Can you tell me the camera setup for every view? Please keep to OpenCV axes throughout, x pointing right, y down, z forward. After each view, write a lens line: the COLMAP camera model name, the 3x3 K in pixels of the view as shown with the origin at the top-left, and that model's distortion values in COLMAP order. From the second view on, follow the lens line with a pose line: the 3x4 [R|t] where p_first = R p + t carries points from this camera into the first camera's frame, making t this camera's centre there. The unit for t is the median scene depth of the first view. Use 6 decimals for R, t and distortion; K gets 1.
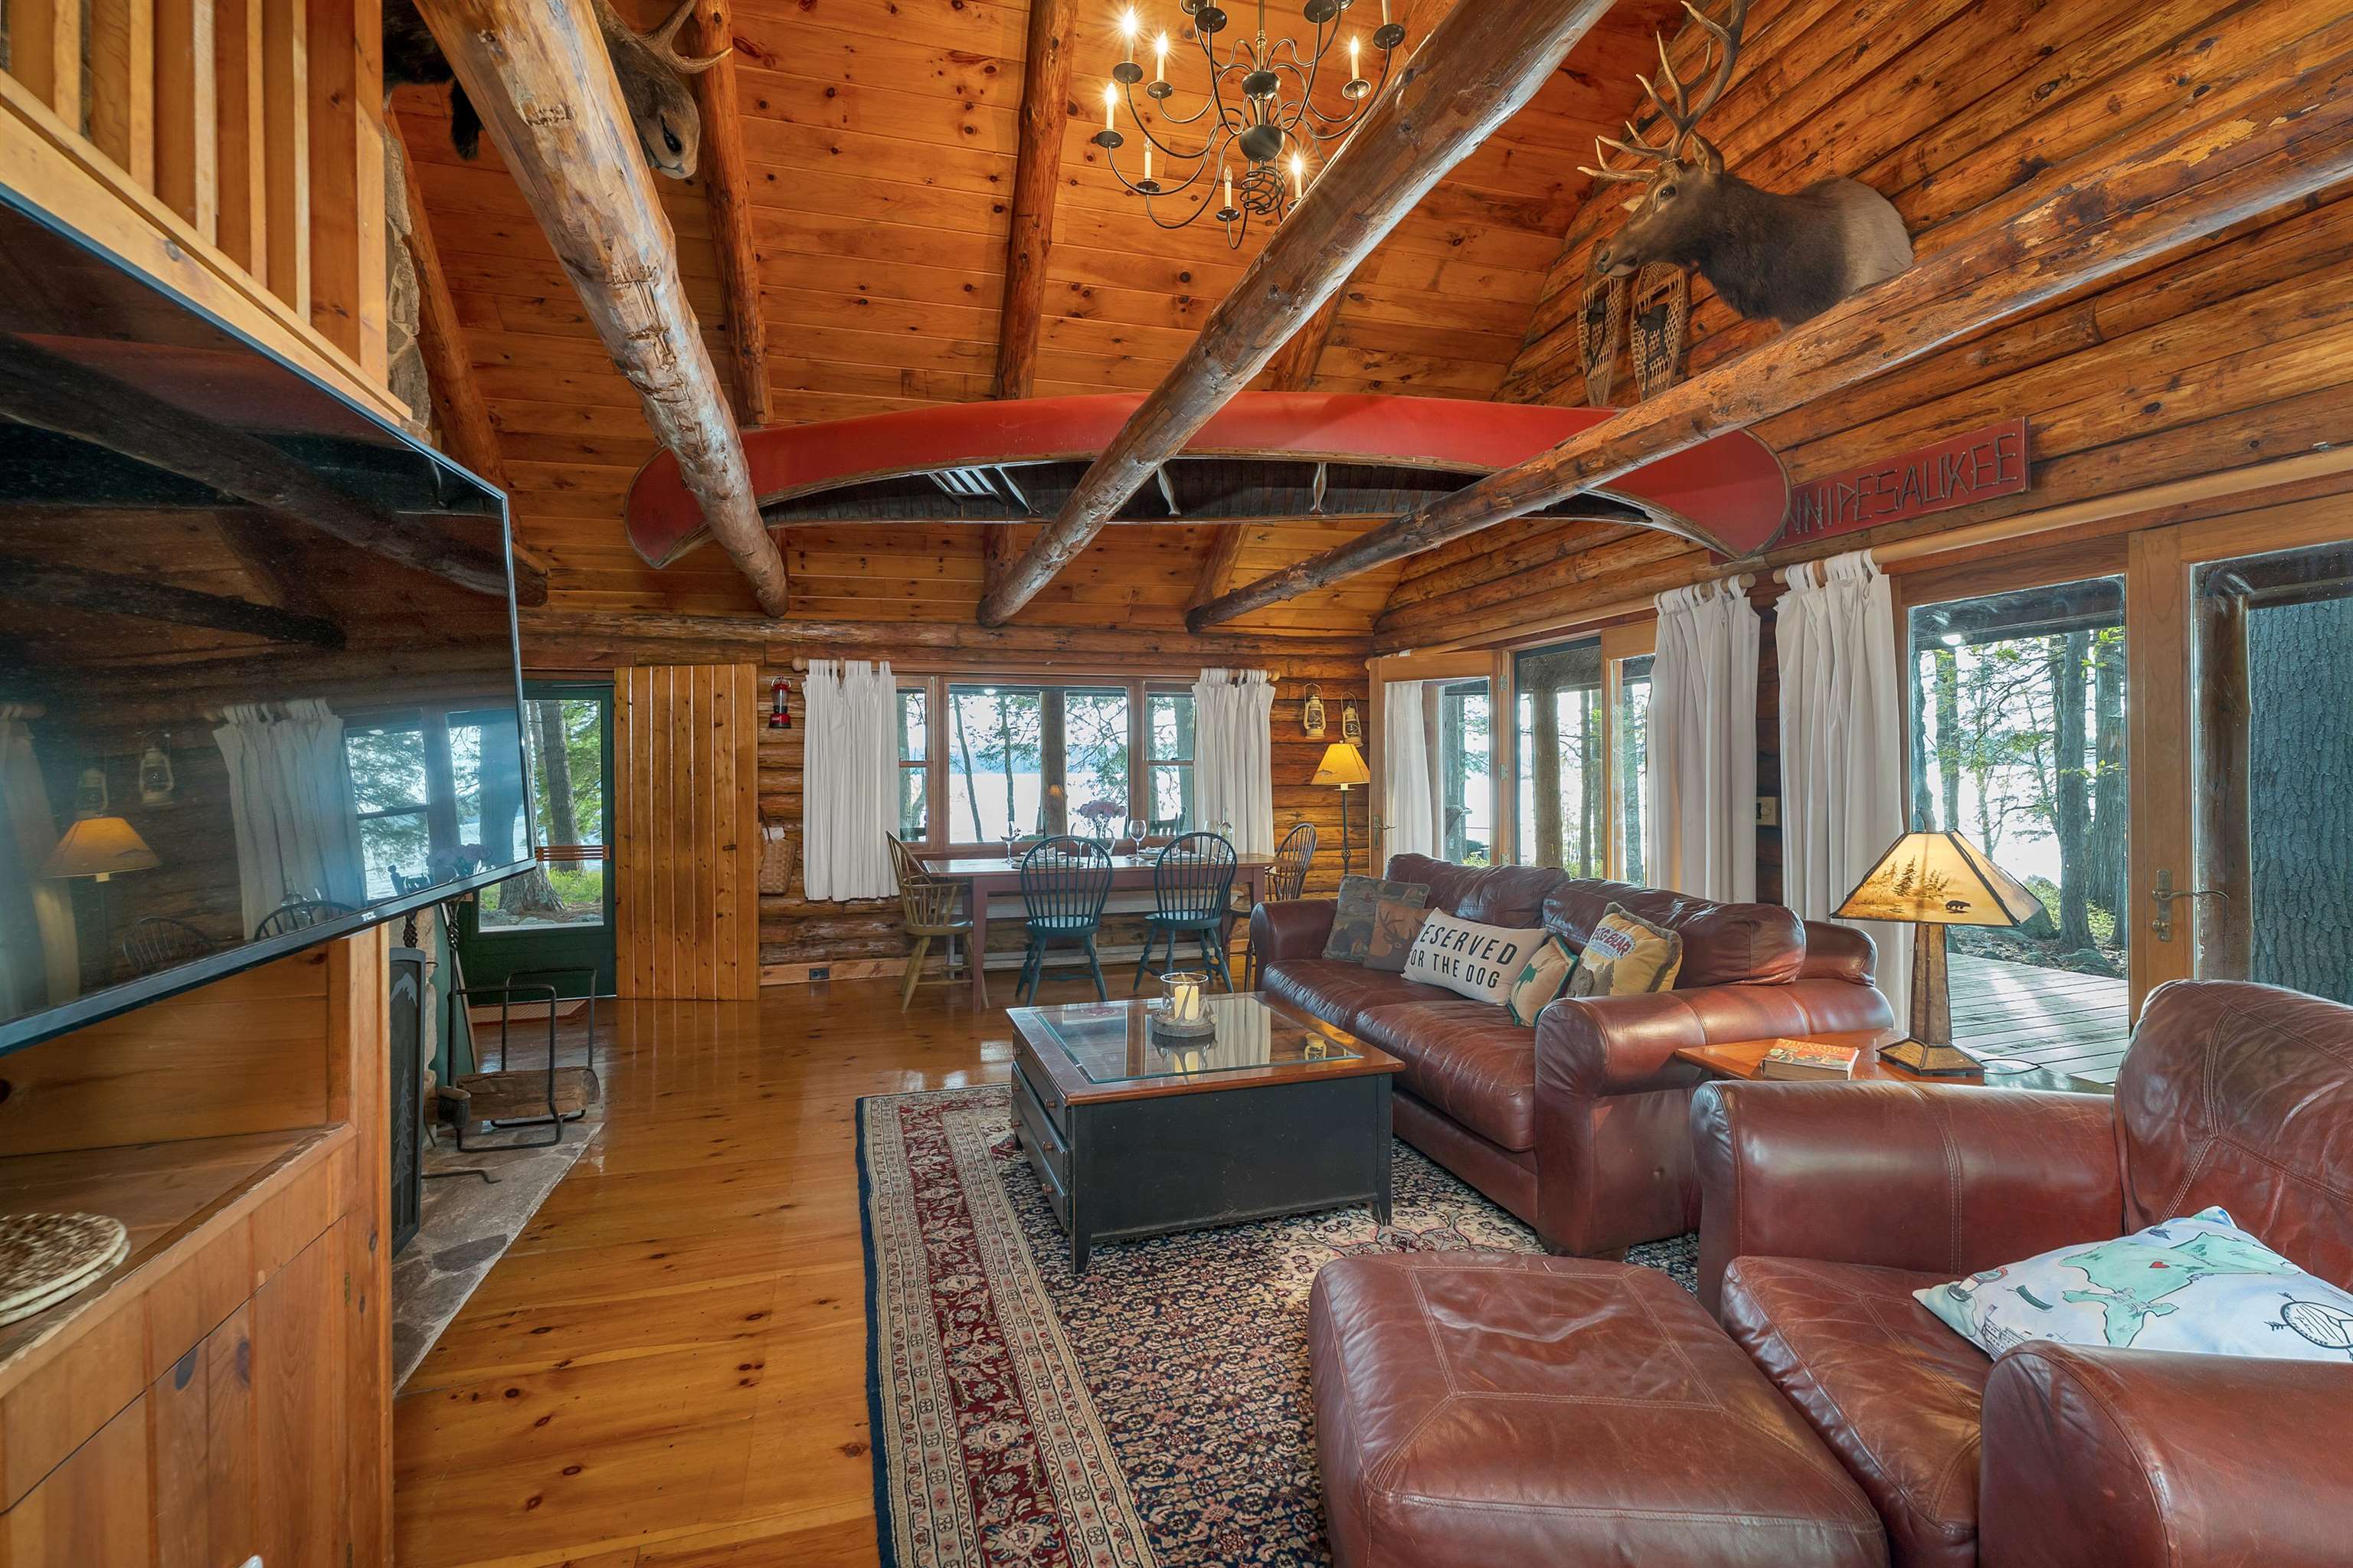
lens RADIAL K [[988.4, 0, 1160.0], [0, 988.4, 770.9], [0, 0, 1]] dist [0.005672, -0.001103]
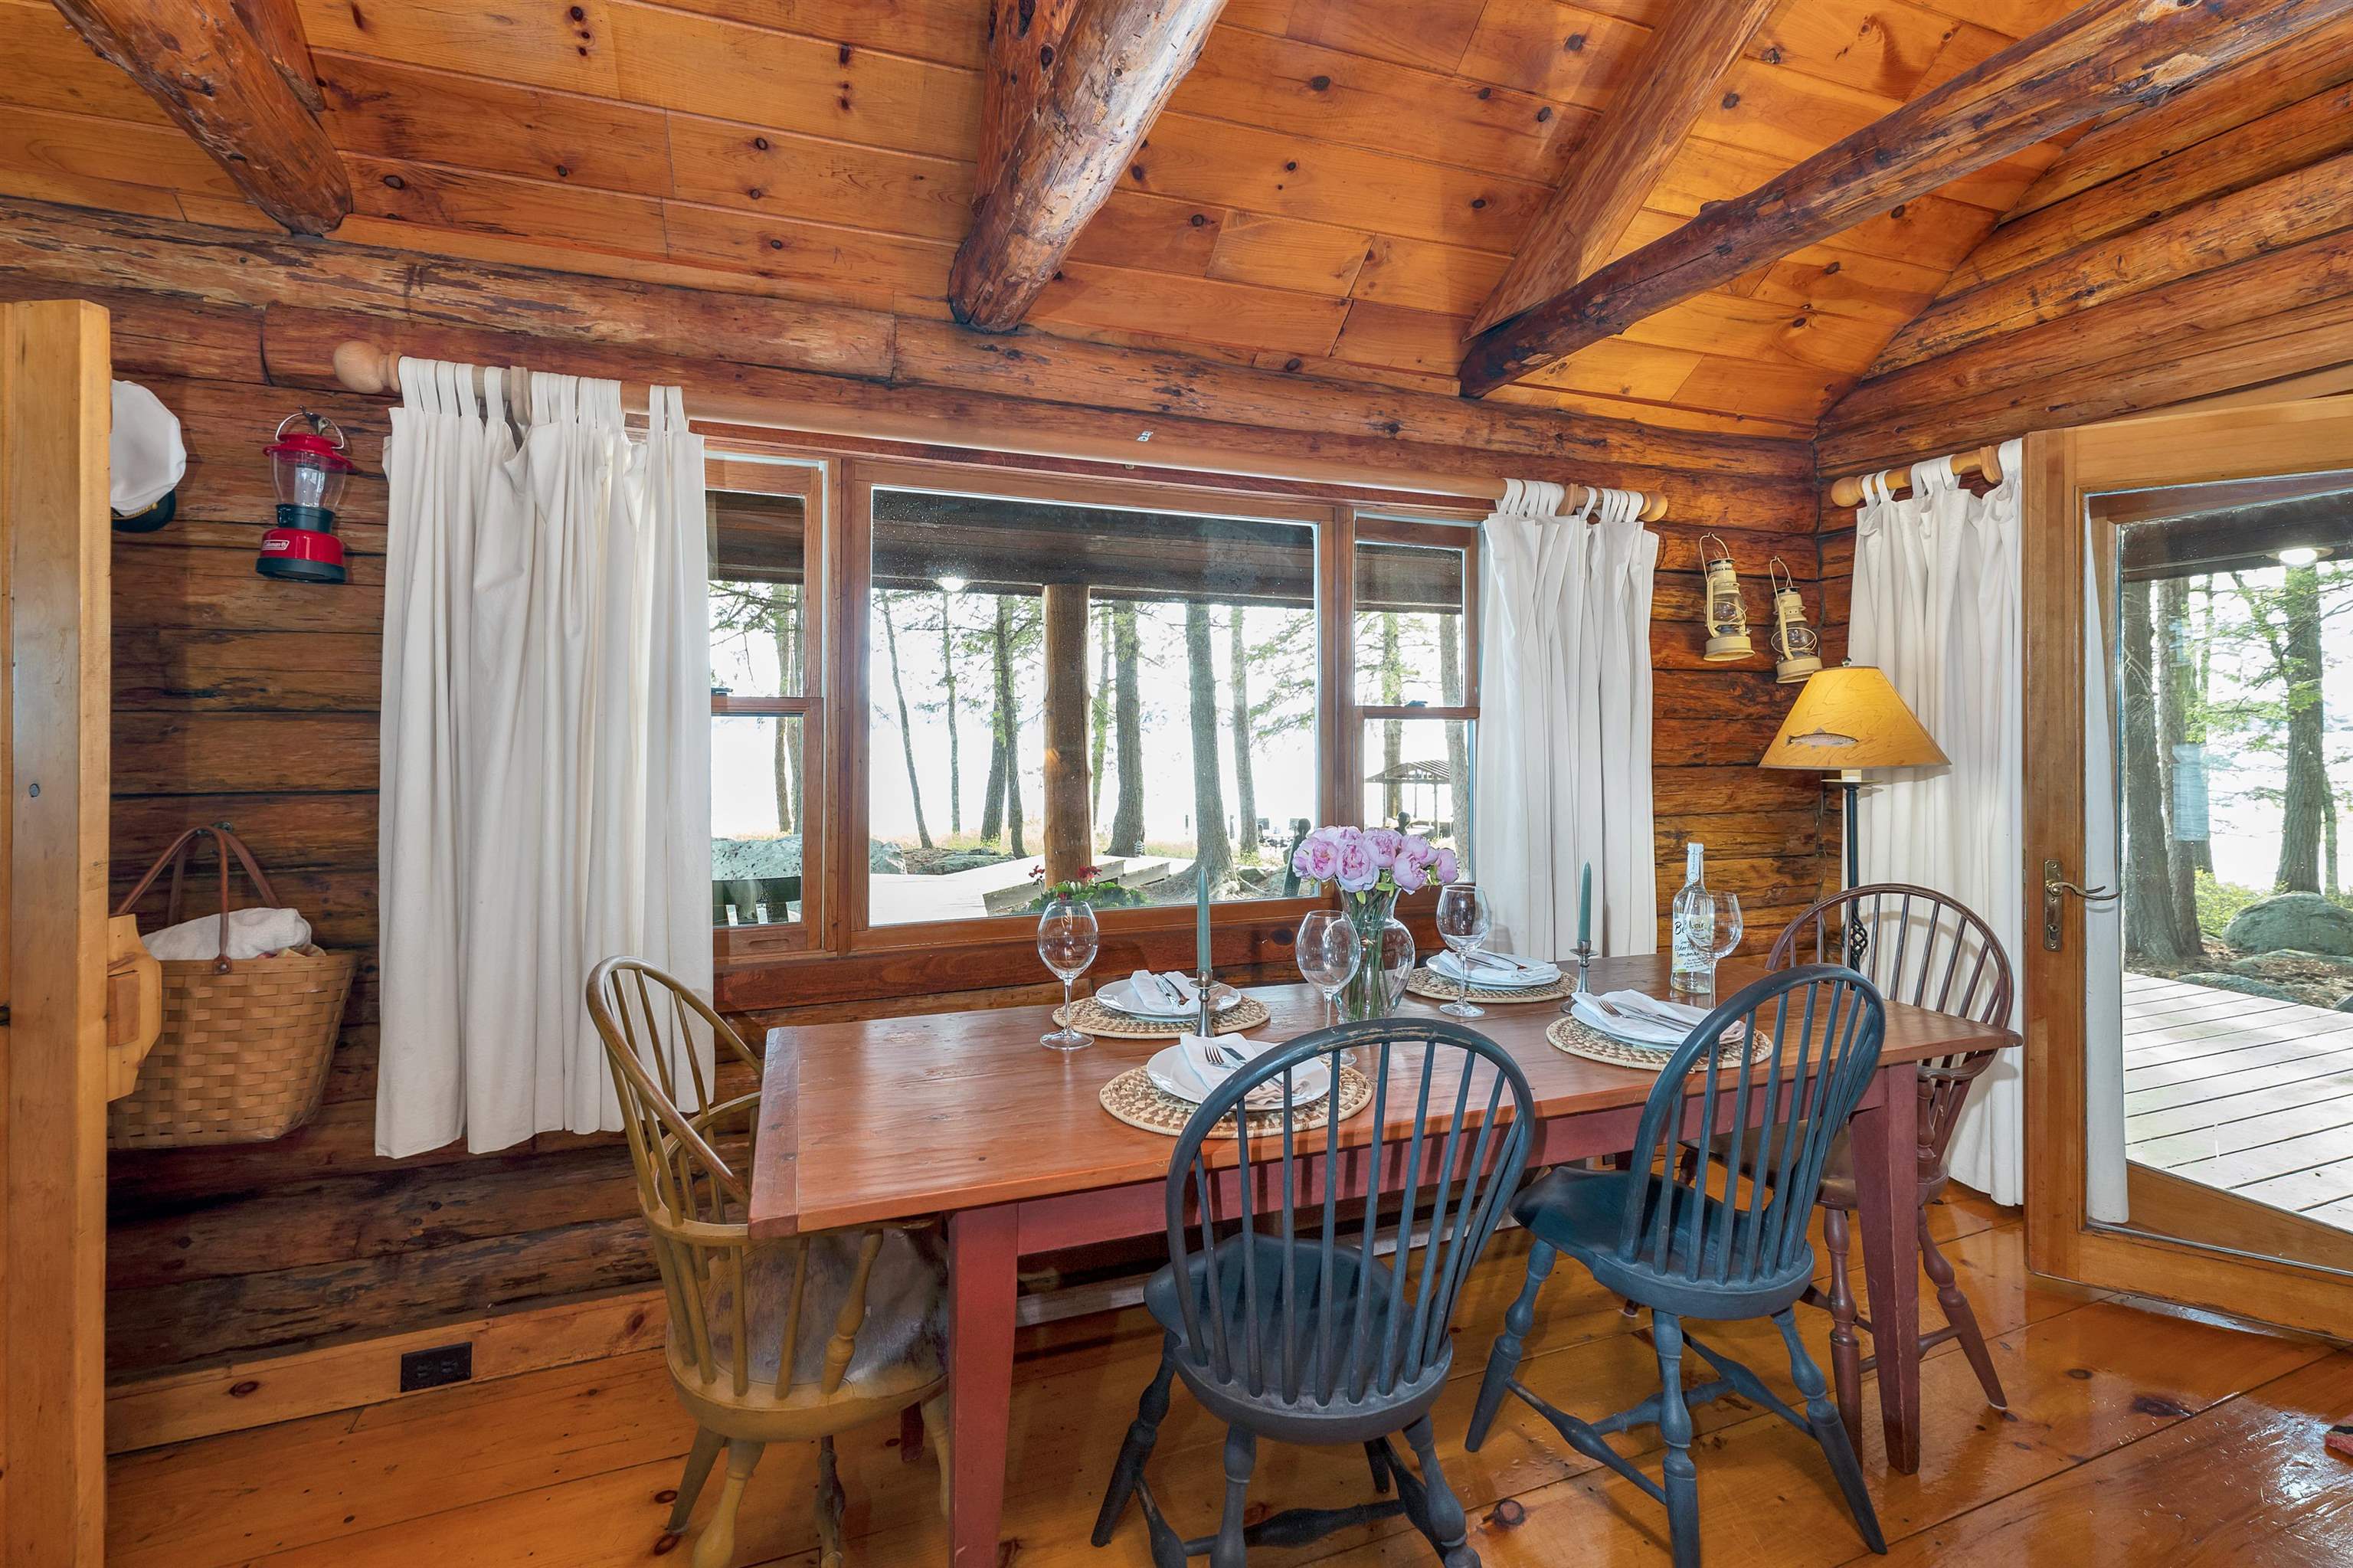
lens RADIAL K [[988.4, 0, 1159.5], [0, 988.4, 720.3], [0, 0, 1]] dist [0.005672, -0.001103]
pose [[0.997928, 0.010559, 0.063472, -0.177051], [-0.010043, 0.999914, -0.008442, -0.000091], [-0.063556, 0.007787, 0.997948, 0.866815]]
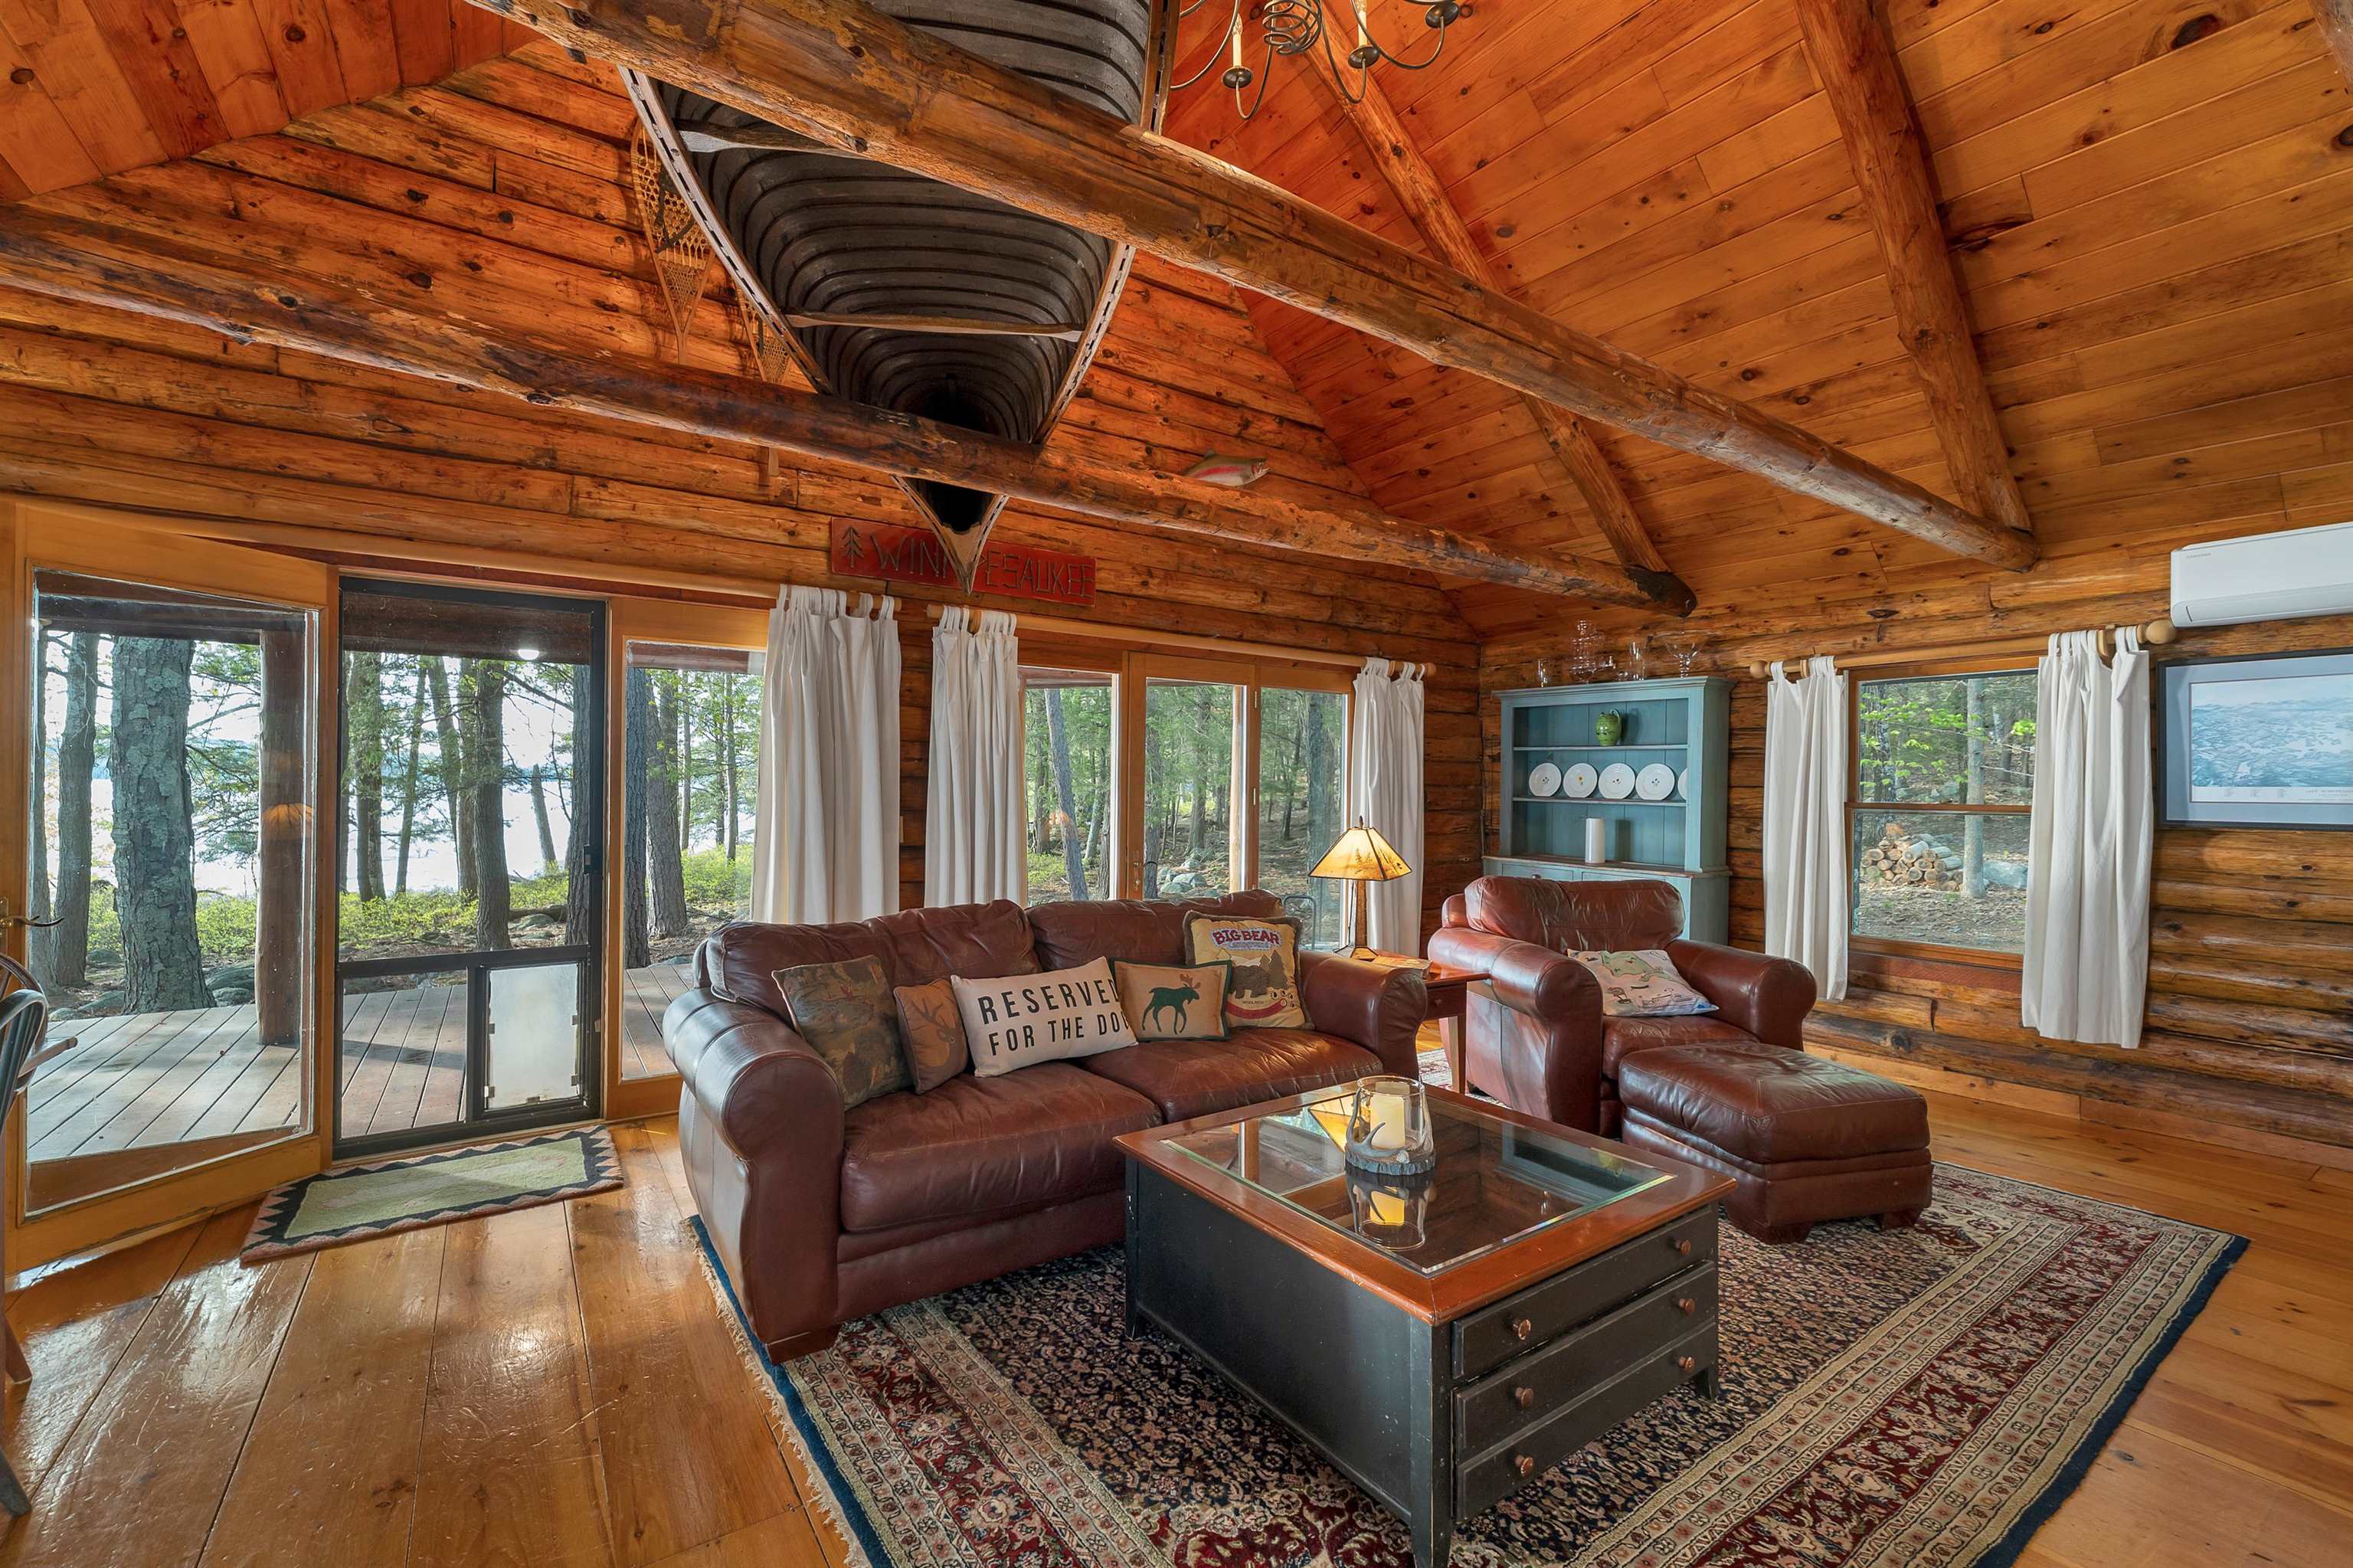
lens RADIAL K [[988.4, 0, 1184.9], [0, 988.4, 790.4], [0, 0, 1]] dist [0.005672, -0.001103]
pose [[-0.298513, 0.001905, 0.954404, -0.391513], [-0.004032, 0.999987, -0.003257, 0.001632], [-0.954397, -0.004820, -0.298501, 0.875430]]
